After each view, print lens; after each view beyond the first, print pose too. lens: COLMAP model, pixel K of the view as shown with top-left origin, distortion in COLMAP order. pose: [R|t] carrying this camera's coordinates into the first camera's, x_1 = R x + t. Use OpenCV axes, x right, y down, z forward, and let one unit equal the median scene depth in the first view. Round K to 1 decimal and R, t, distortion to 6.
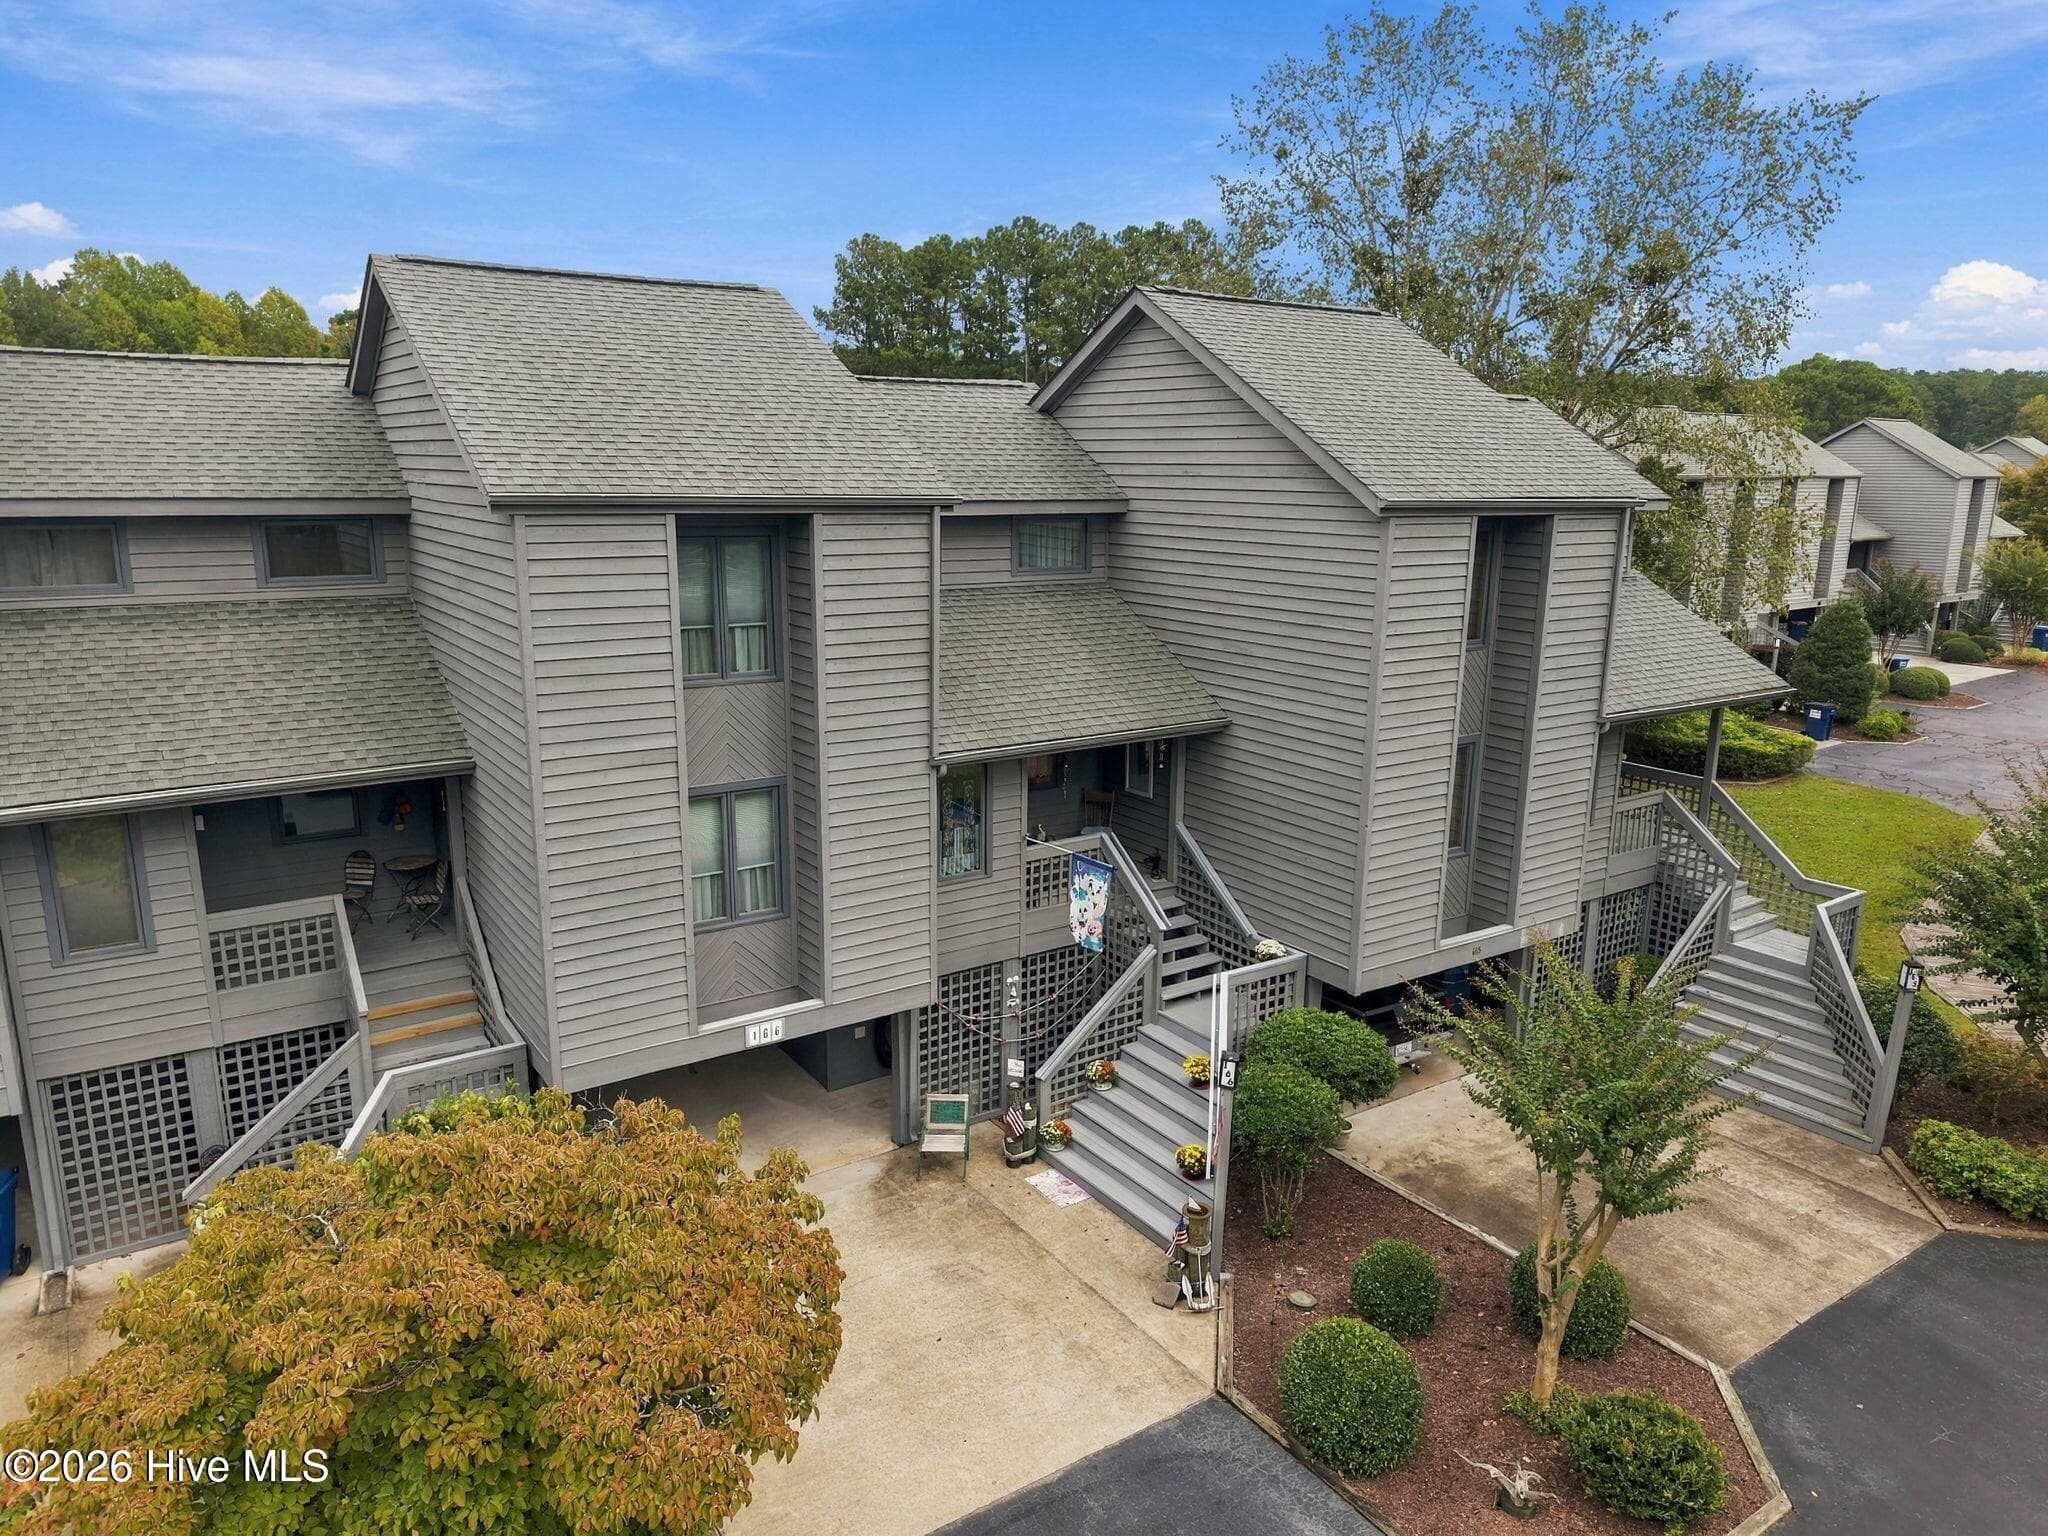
lens RADIAL K [[1370.8, 0, 1028.8], [0, 1370.8, 764.5], [0, 0, 1]] dist [0.032589, -0.038545]
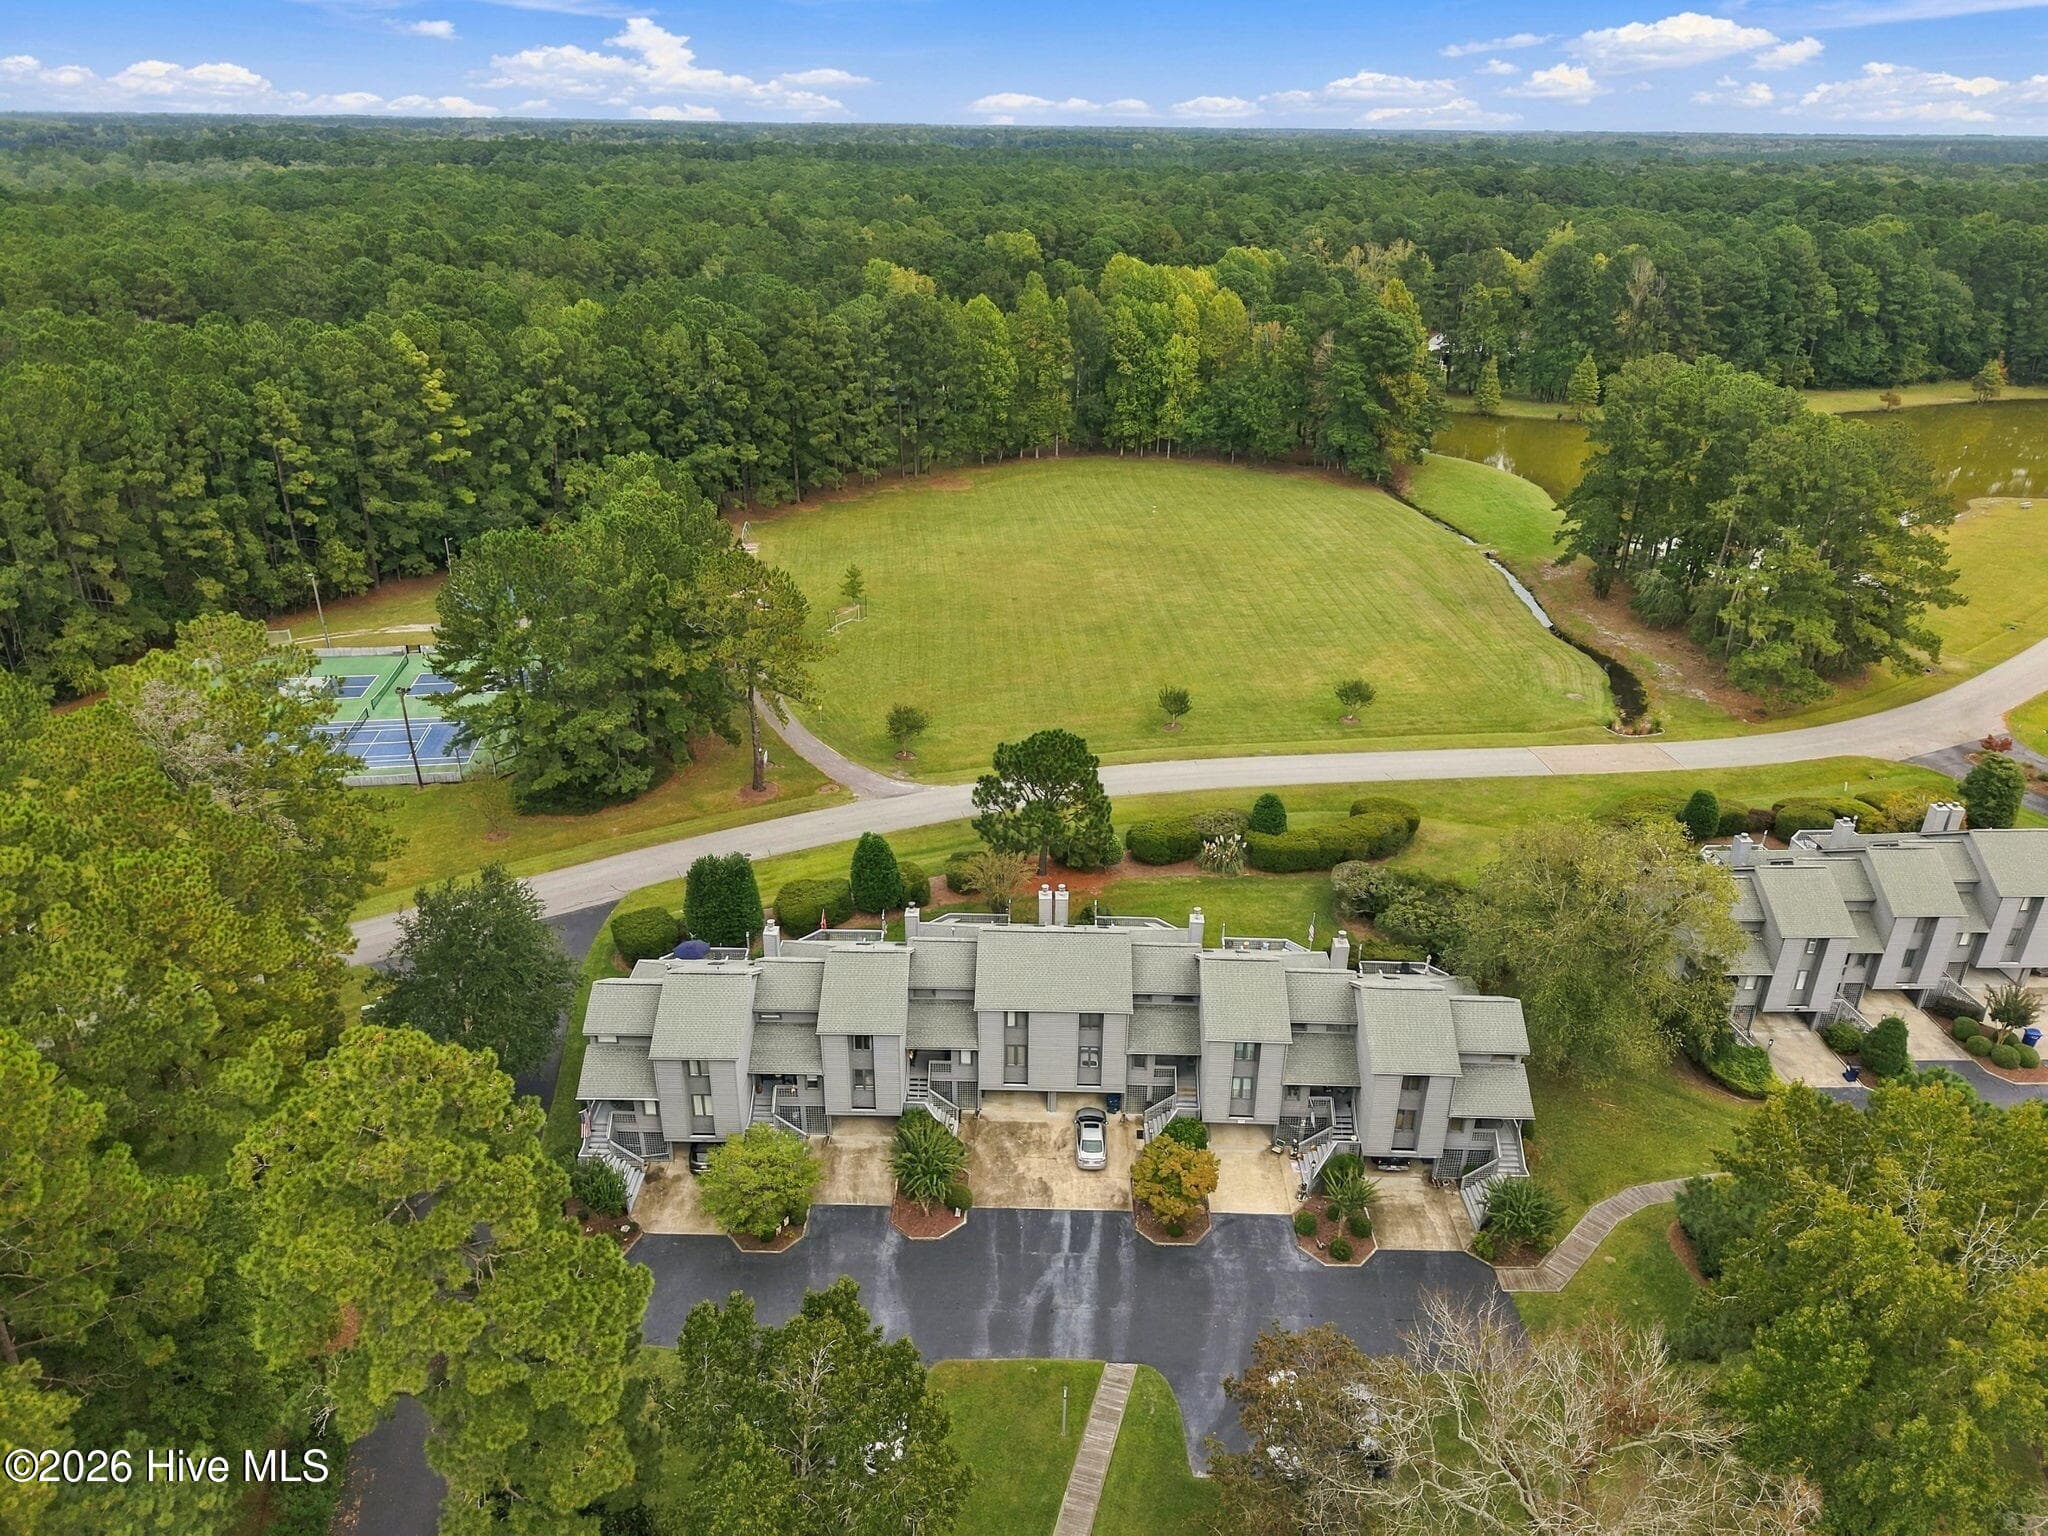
lens RADIAL K [[1370.8, 0, 1011.8], [0, 1370.8, 773.1], [0, 0, 1]] dist [0.032589, -0.038545]
pose [[0.816040, 0.242865, -0.524495, 1.402604], [-0.129101, 0.961100, 0.244171, -2.072438], [0.563392, -0.131541, 0.815651, -3.320840]]
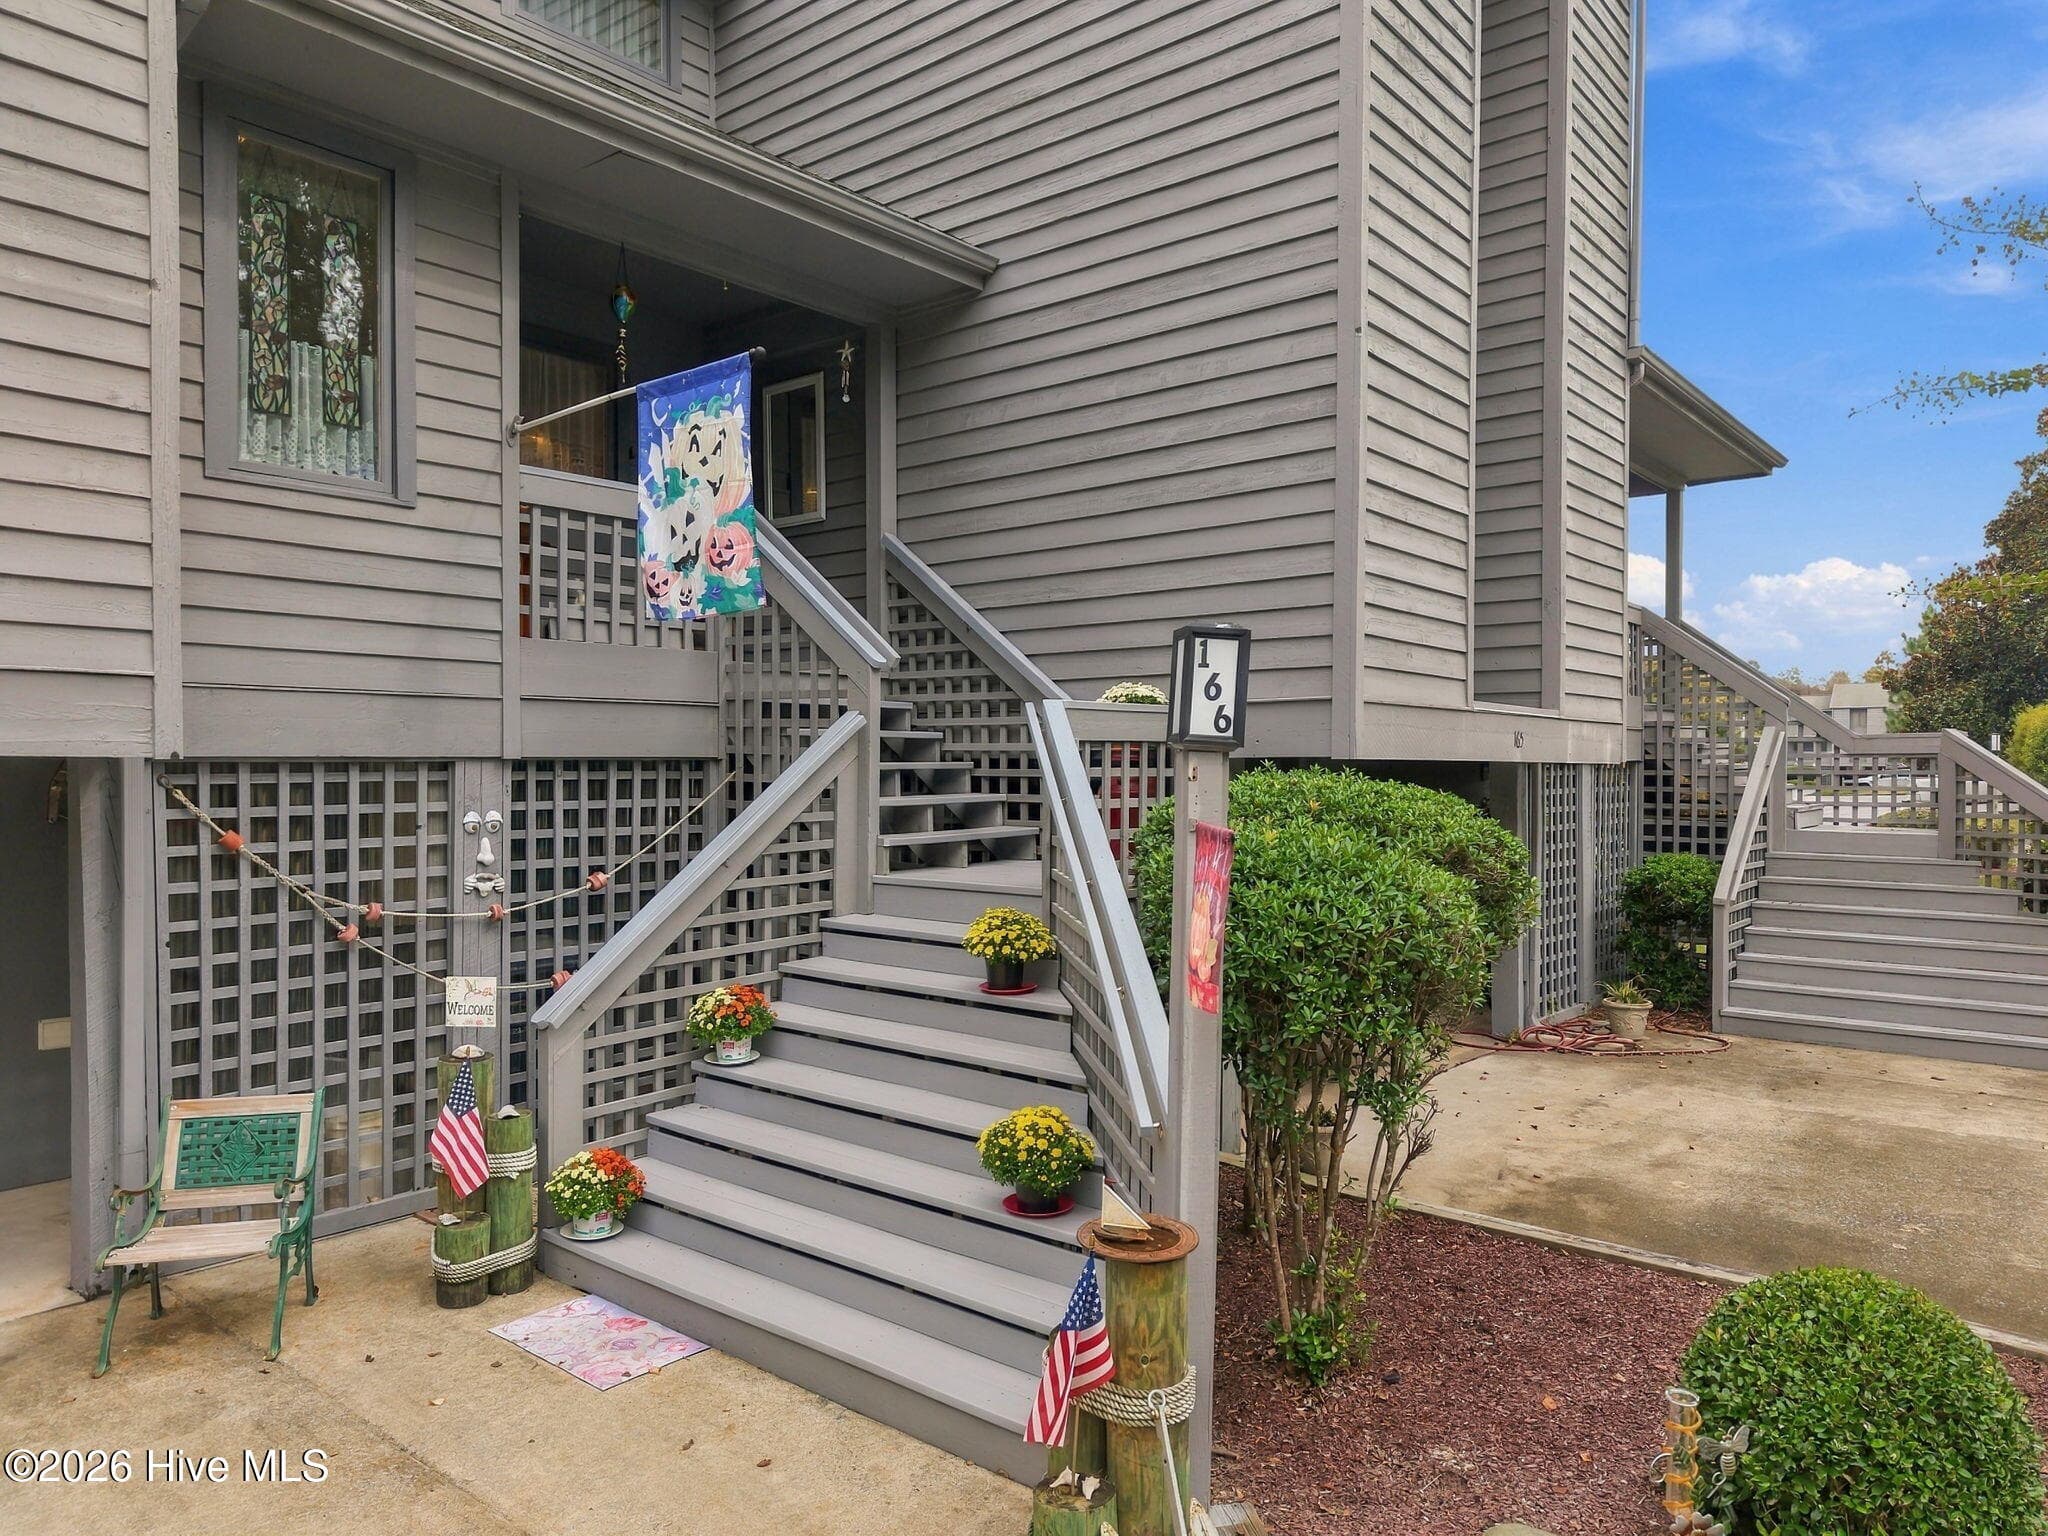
lens RADIAL K [[1370.8, 0, 1037.0], [0, 1370.8, 781.9], [0, 0, 1]] dist [0.032589, -0.038545]
pose [[0.959846, -0.012524, 0.280246, 0.030757], [0.068851, 0.978964, -0.192066, 0.248362], [-0.271946, 0.203649, 0.940517, 0.643893]]
